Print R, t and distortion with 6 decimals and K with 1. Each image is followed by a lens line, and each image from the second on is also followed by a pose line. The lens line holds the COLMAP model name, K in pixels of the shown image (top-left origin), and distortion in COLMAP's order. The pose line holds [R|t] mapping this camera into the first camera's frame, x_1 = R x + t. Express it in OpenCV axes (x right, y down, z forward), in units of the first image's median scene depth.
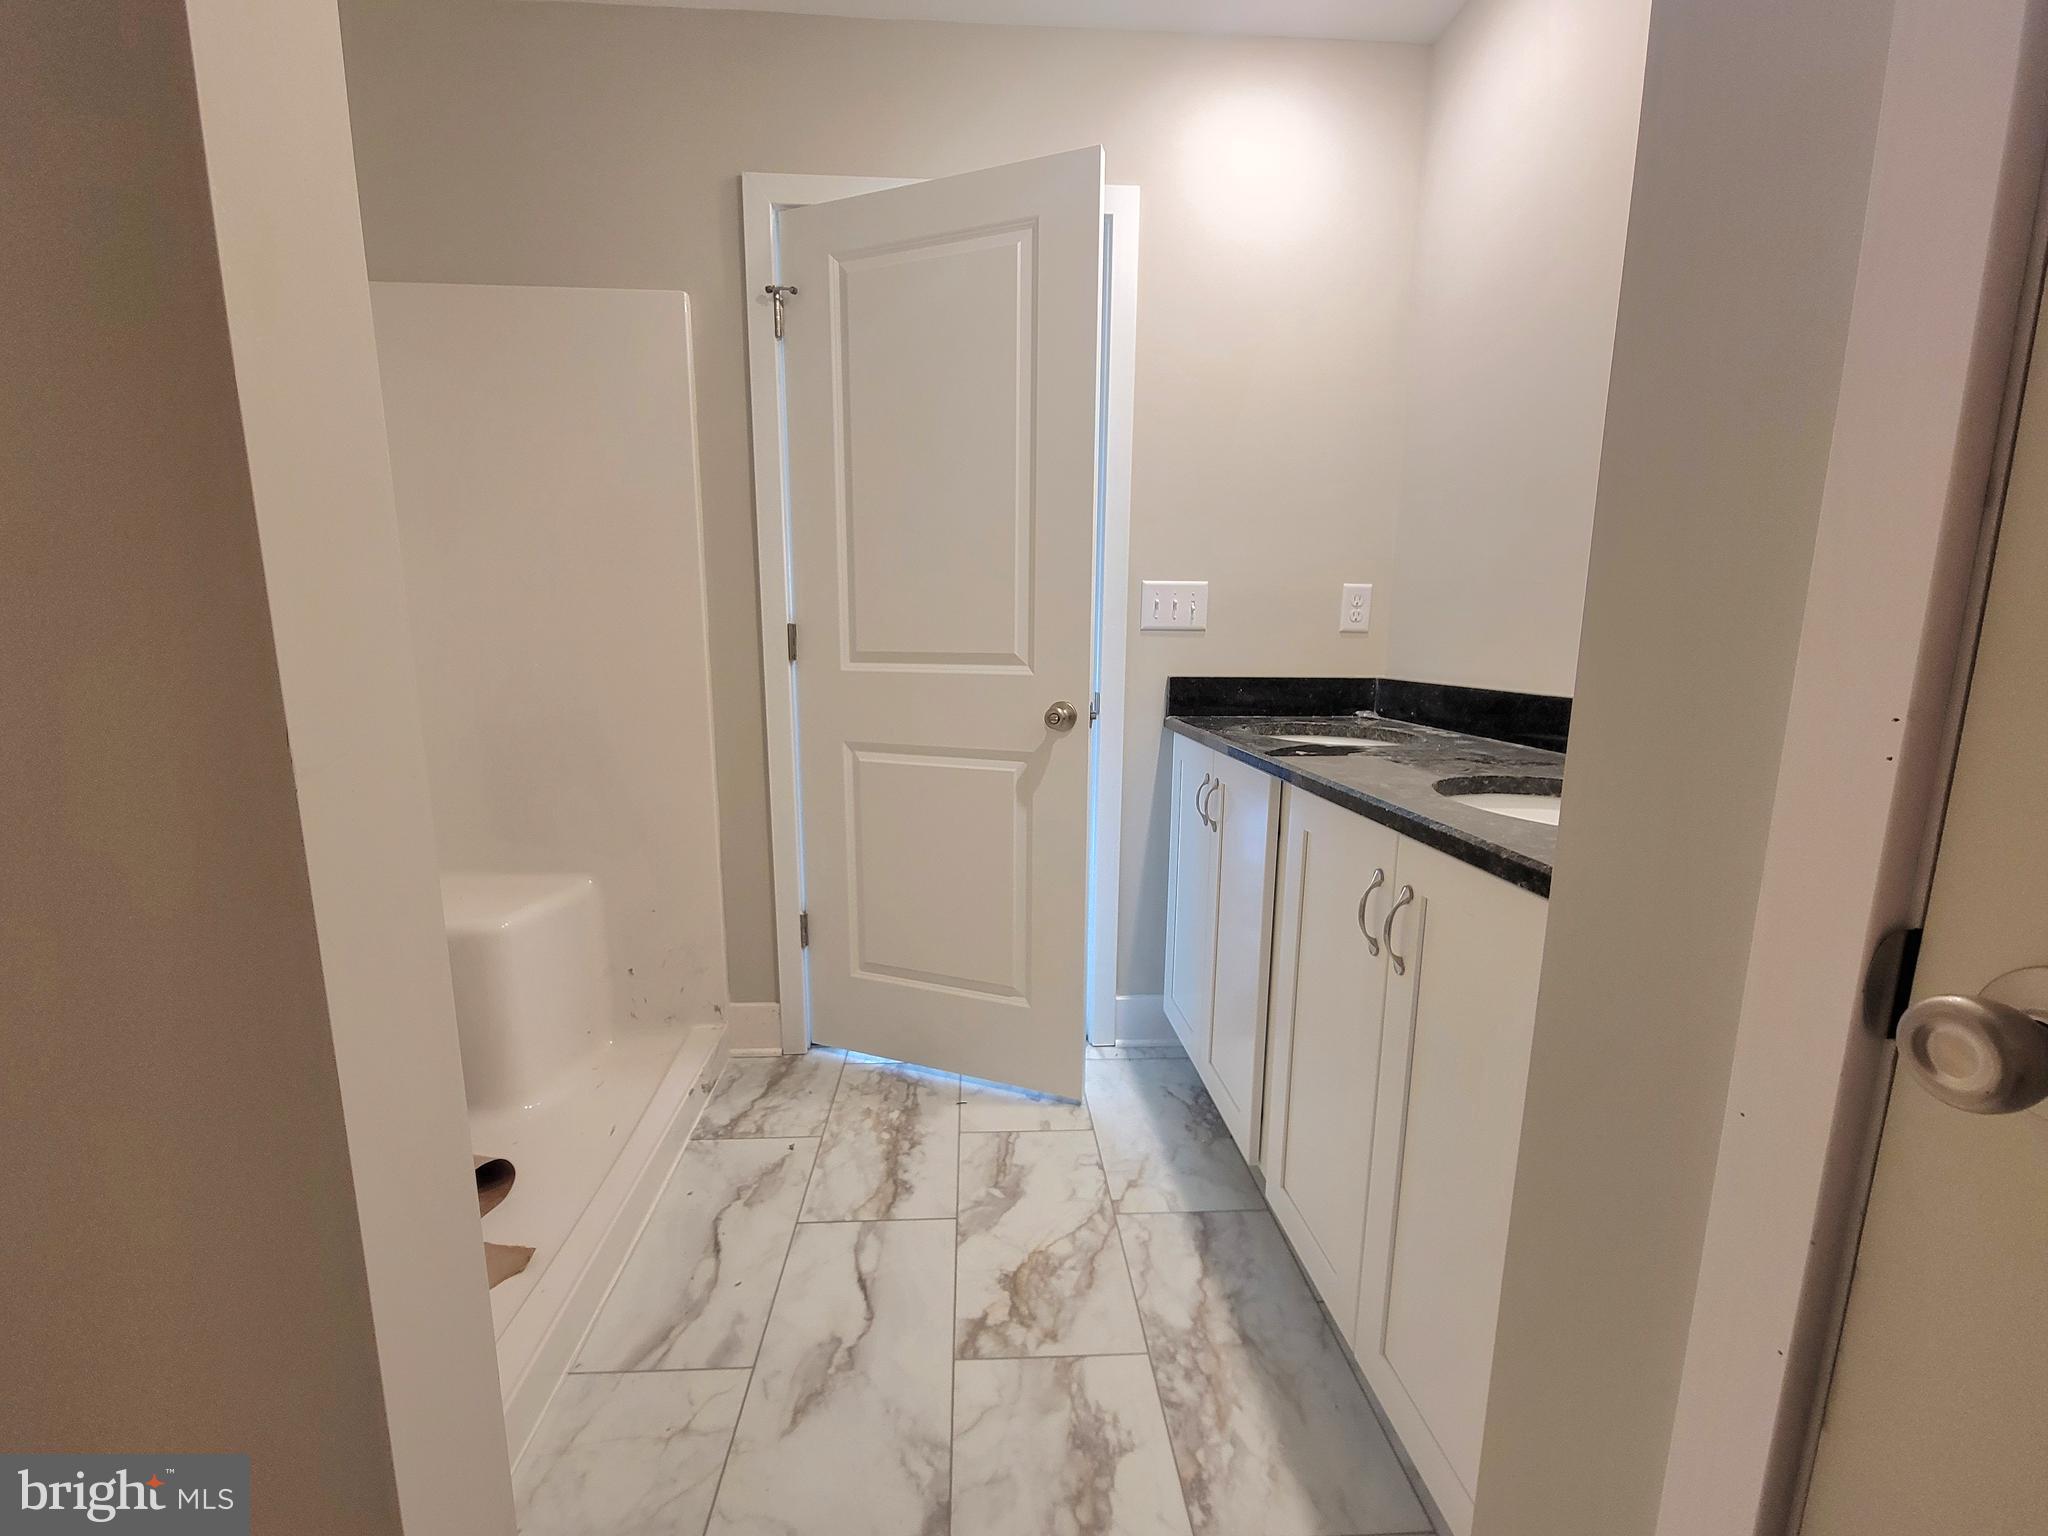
lens RADIAL K [[834.3, 0, 1013.0], [0, 834.3, 777.4], [0, 0, 1]] dist [-0.002272, 0.001048]
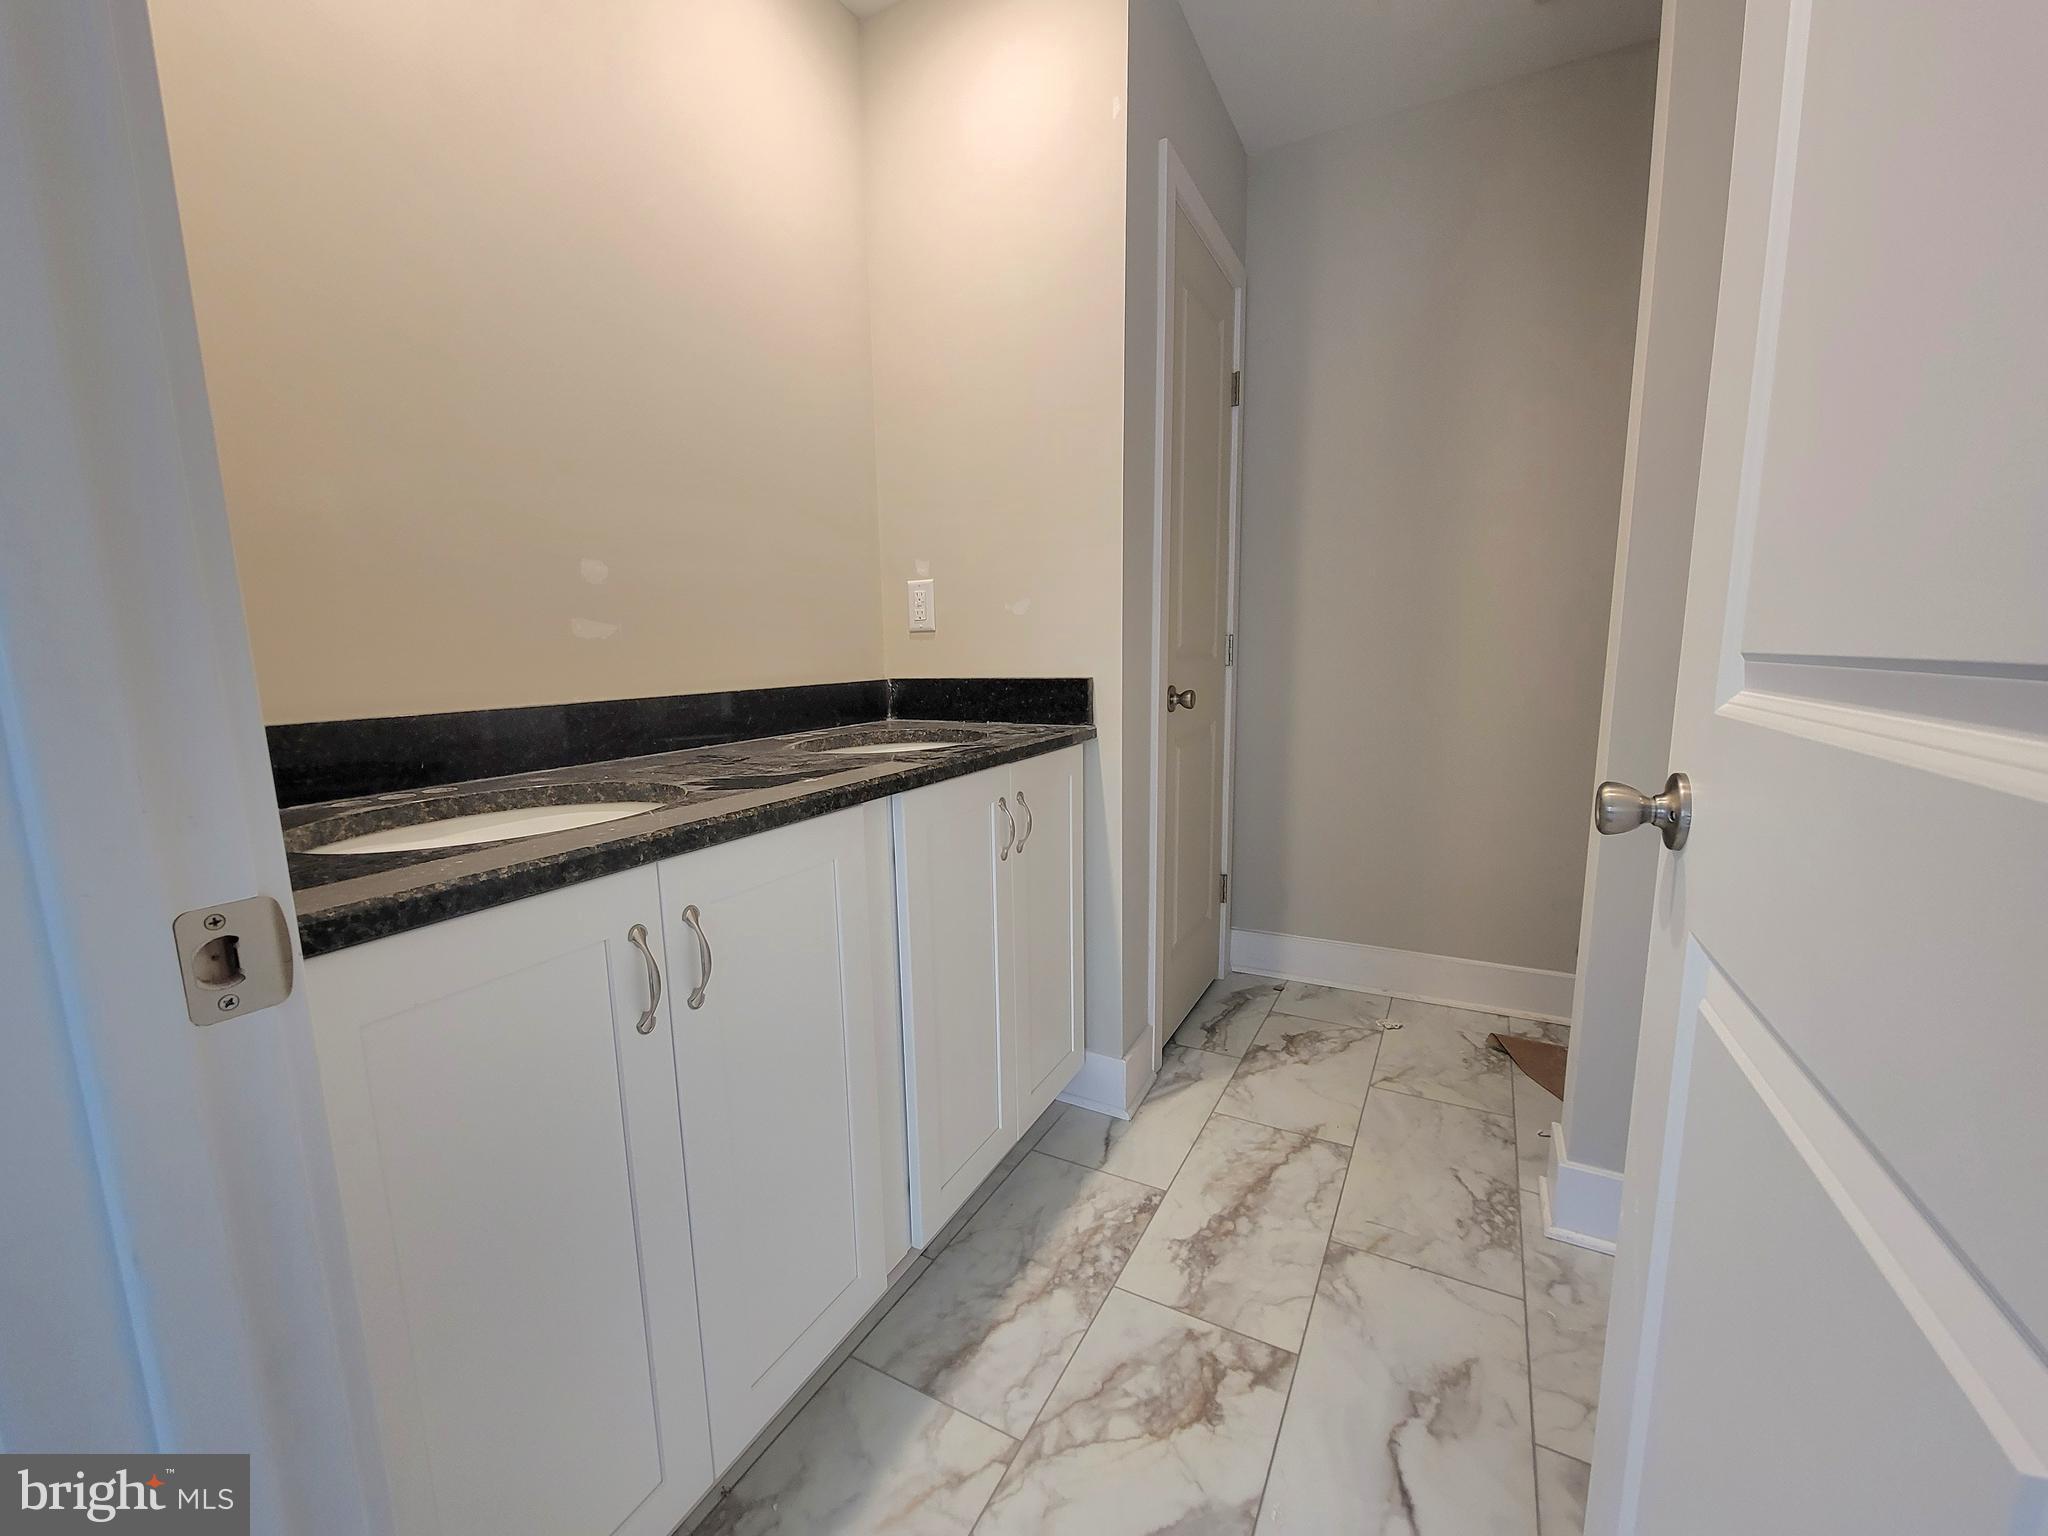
lens RADIAL K [[834.3, 0, 1006.5], [0, 834.3, 766.6], [0, 0, 1]] dist [-0.002272, 0.001048]
pose [[-0.843533, -0.066063, 0.532999, -0.247833], [0.104285, 0.953371, 0.283210, -0.271534], [-0.526856, 0.294480, -0.797311, 1.686282]]
